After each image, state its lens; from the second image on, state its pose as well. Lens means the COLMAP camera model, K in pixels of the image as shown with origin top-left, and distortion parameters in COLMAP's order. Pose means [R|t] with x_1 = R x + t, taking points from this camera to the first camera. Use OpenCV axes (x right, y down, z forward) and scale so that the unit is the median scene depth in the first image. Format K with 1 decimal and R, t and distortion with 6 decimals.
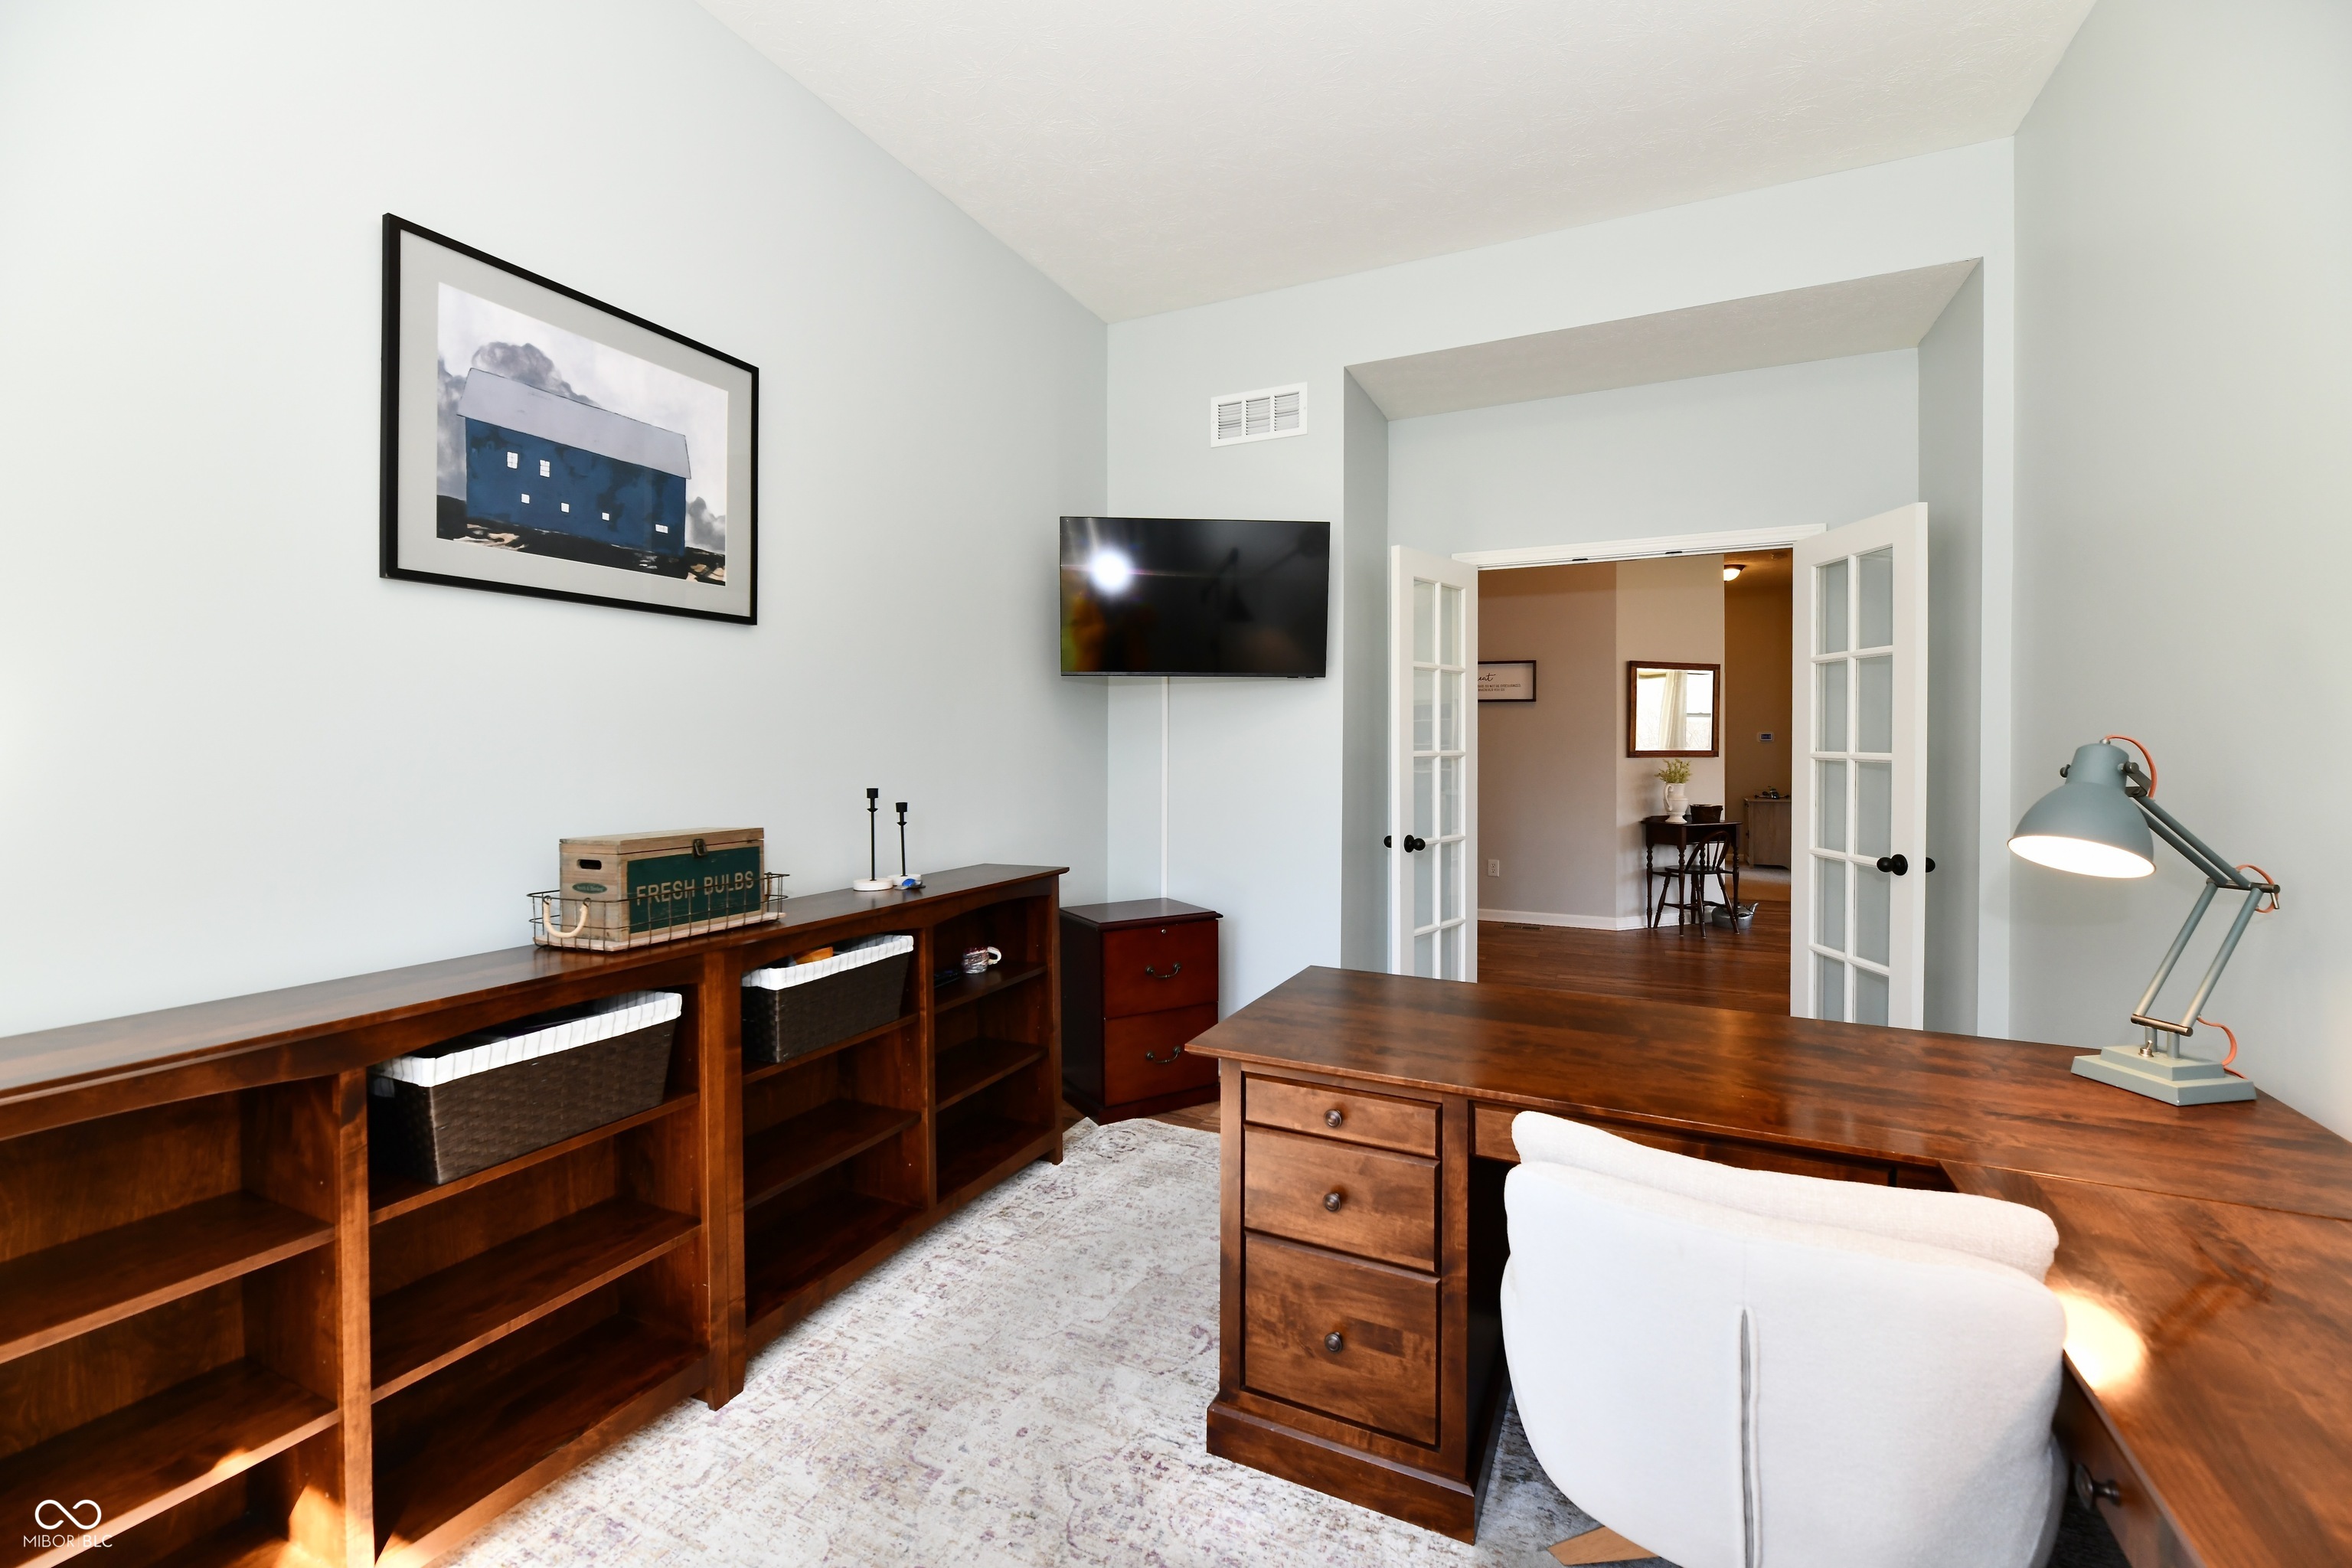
lens RADIAL K [[963.4, 0, 1182.4], [0, 963.4, 746.2], [0, 0, 1]] dist [-0.001907, -0.002386]
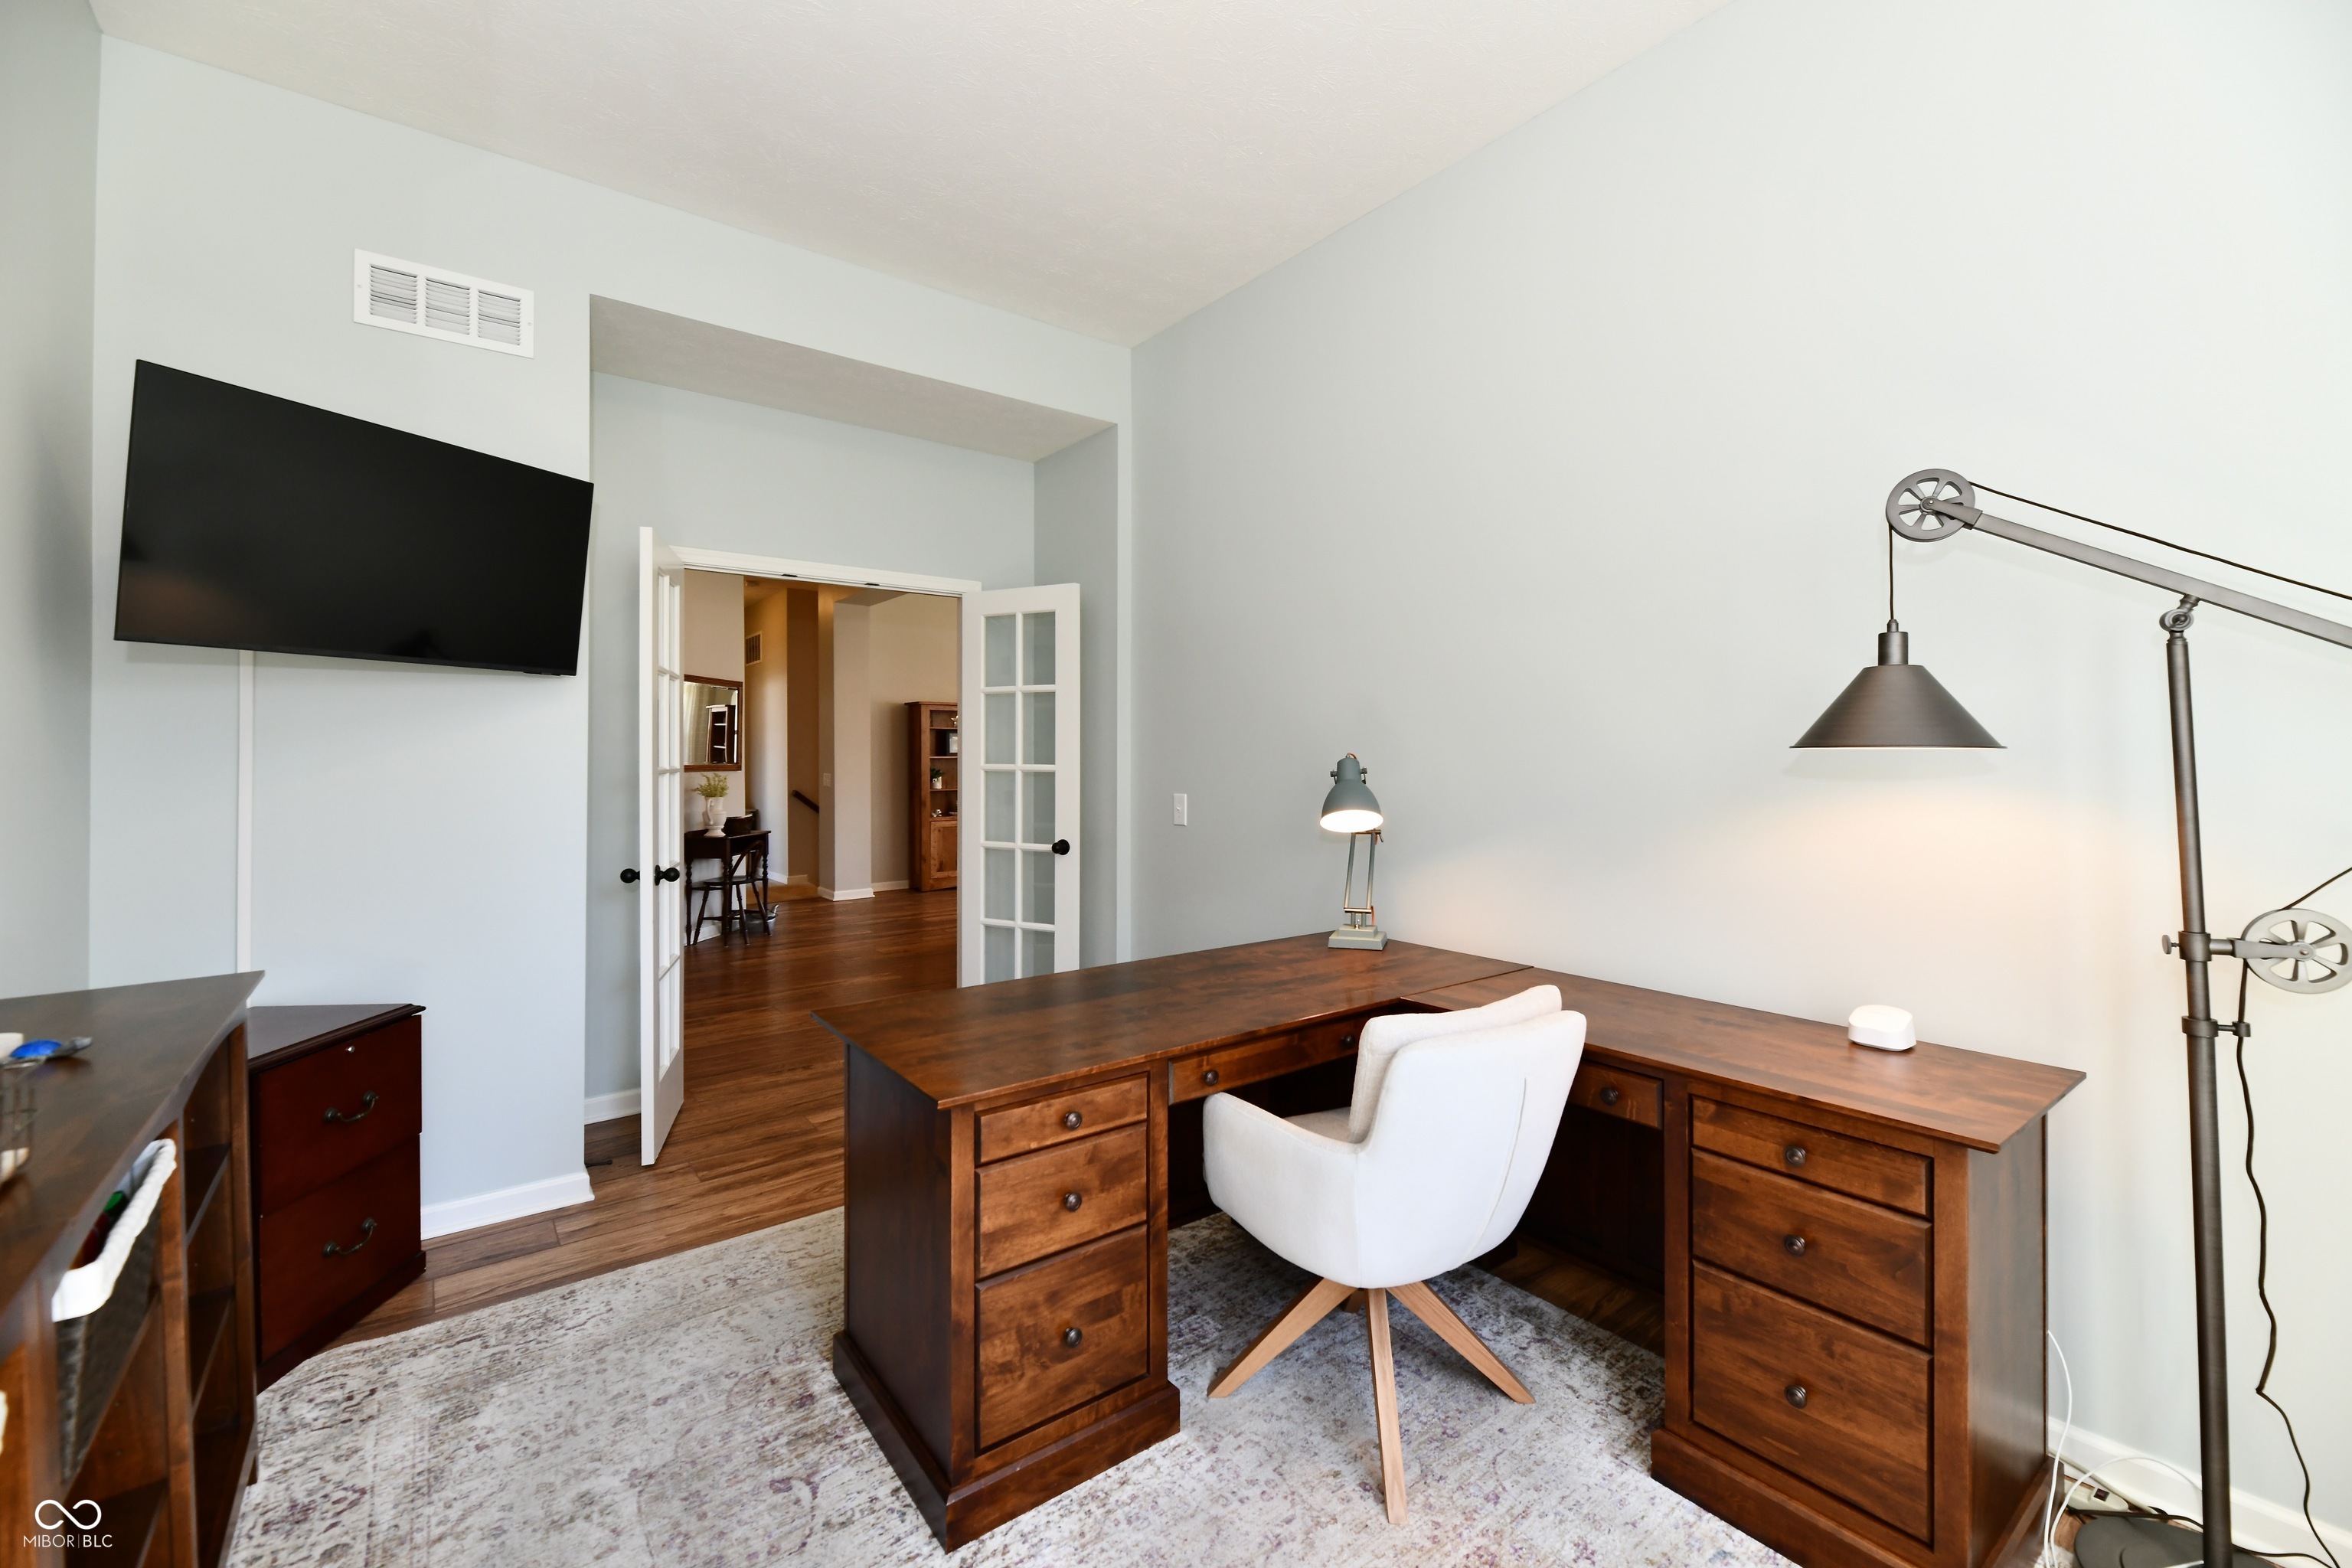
lens RADIAL K [[963.4, 0, 1198.0], [0, 963.4, 741.7], [0, 0, 1]] dist [-0.001907, -0.002386]
pose [[0.447343, 0.013759, 0.894257, -0.449892], [0.002479, 0.999859, -0.016624, -0.003488], [-0.894359, 0.009654, 0.447246, 0.255243]]
